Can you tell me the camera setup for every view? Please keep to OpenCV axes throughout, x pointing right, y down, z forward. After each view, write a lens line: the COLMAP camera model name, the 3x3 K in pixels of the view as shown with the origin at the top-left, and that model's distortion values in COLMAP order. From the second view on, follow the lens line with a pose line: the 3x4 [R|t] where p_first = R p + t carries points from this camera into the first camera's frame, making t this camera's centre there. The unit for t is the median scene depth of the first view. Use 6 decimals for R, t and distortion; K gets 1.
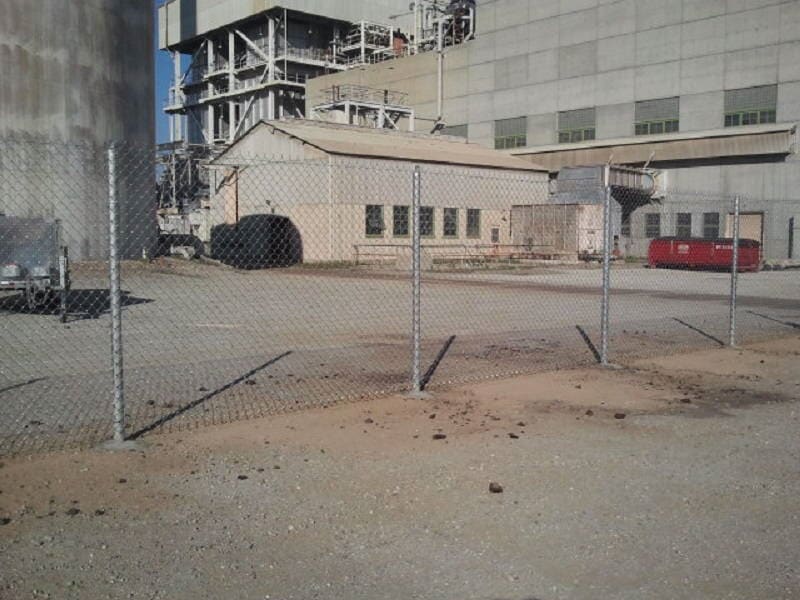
lens RADIAL K [[871.8, 0, 400.6], [0, 871.8, 303.3], [0, 0, 1]] dist [-0.058532, 0.000000]
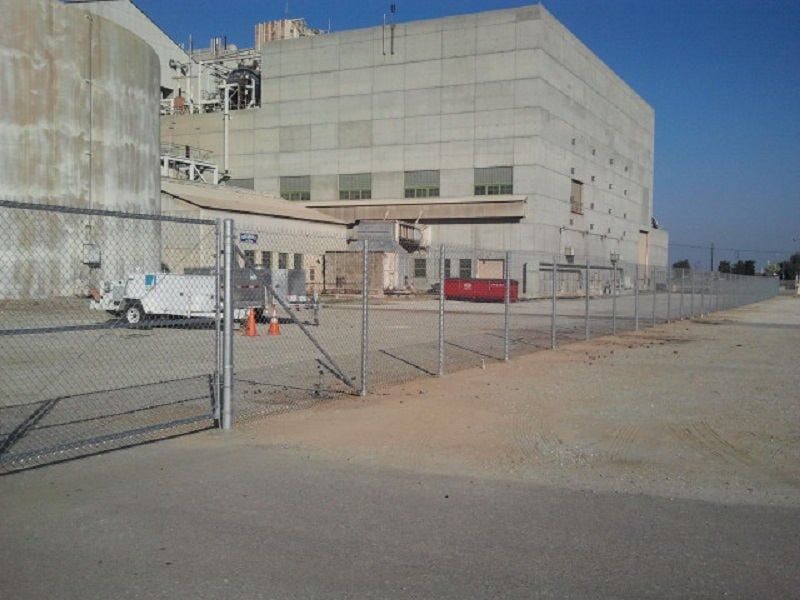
lens RADIAL K [[871.8, 0, 399.0], [0, 871.8, 297.6], [0, 0, 1]] dist [-0.058532, 0.000000]
pose [[0.928986, 0.001539, 0.370111, -0.217377], [0.015629, 0.998936, -0.043382, 0.010180], [-0.369784, 0.046086, 0.927974, -0.188844]]
